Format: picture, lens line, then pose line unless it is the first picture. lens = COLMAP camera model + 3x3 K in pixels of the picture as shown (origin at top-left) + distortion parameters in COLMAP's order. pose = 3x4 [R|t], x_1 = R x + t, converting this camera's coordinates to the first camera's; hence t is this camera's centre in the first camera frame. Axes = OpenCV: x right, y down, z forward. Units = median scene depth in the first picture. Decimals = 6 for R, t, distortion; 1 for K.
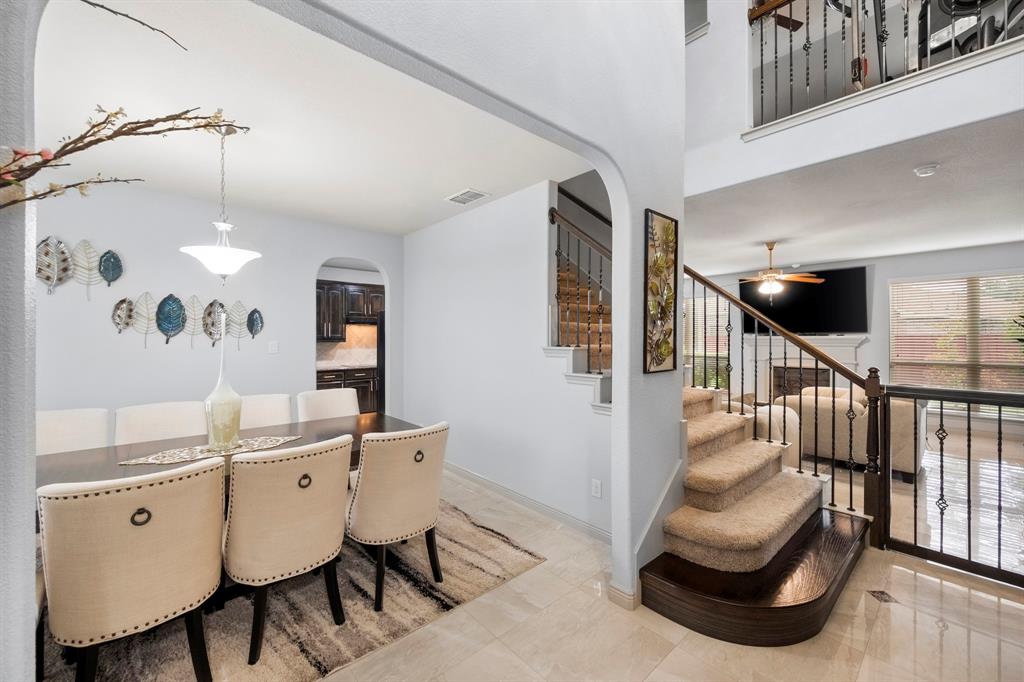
lens RADIAL K [[404.6, 0, 515.0], [0, 404.6, 339.6], [0, 0, 1]] dist [-0.002840, -0.000179]
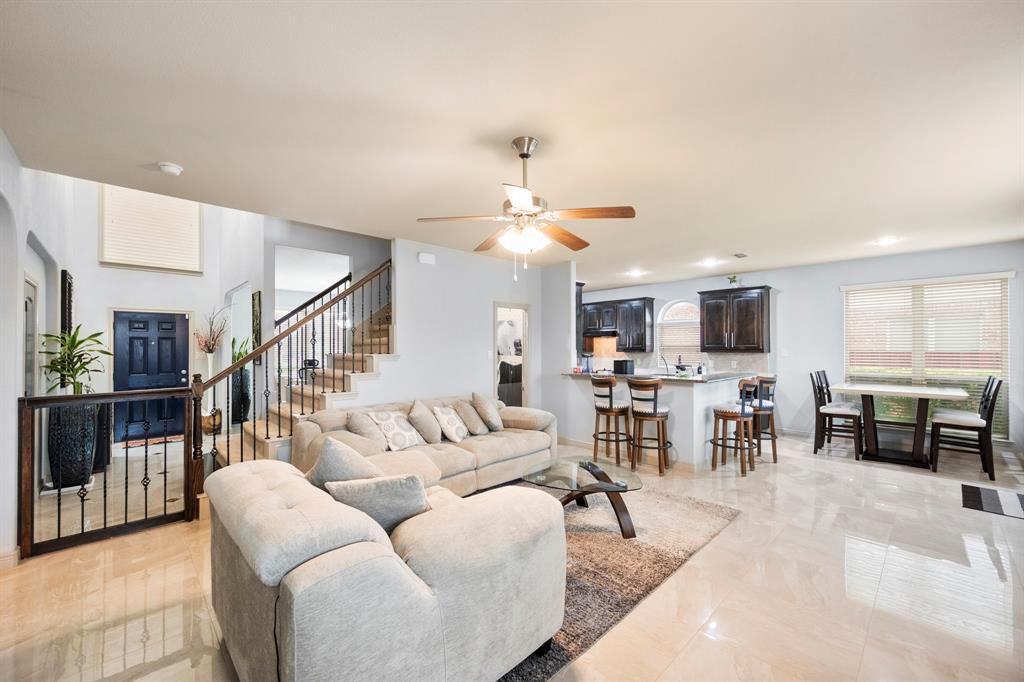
lens RADIAL K [[411.2, 0, 506.9], [0, 411.2, 344.3], [0, 0, 1]] dist [-0.002836, 0.000068]
pose [[0.025395, -0.006621, -0.999656, 2.353813], [-0.003830, 0.999970, -0.006720, -0.019847], [0.999670, 0.003999, 0.025369, 2.060810]]
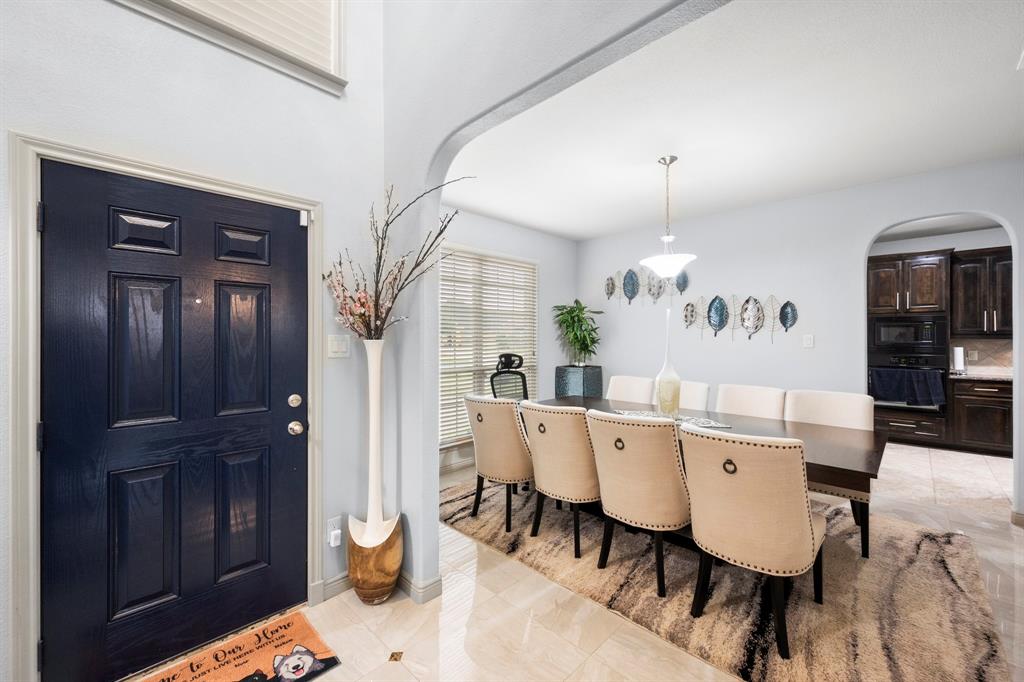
lens RADIAL K [[409.4, 0, 509.4], [0, 409.4, 335.1], [0, 0, 1]] dist [0.000814, 0.000075]
pose [[0.061865, -0.004369, -0.998075, 0.476179], [-0.005785, 0.999972, -0.004736, 0.021786], [0.998068, 0.006067, 0.061838, 0.413822]]
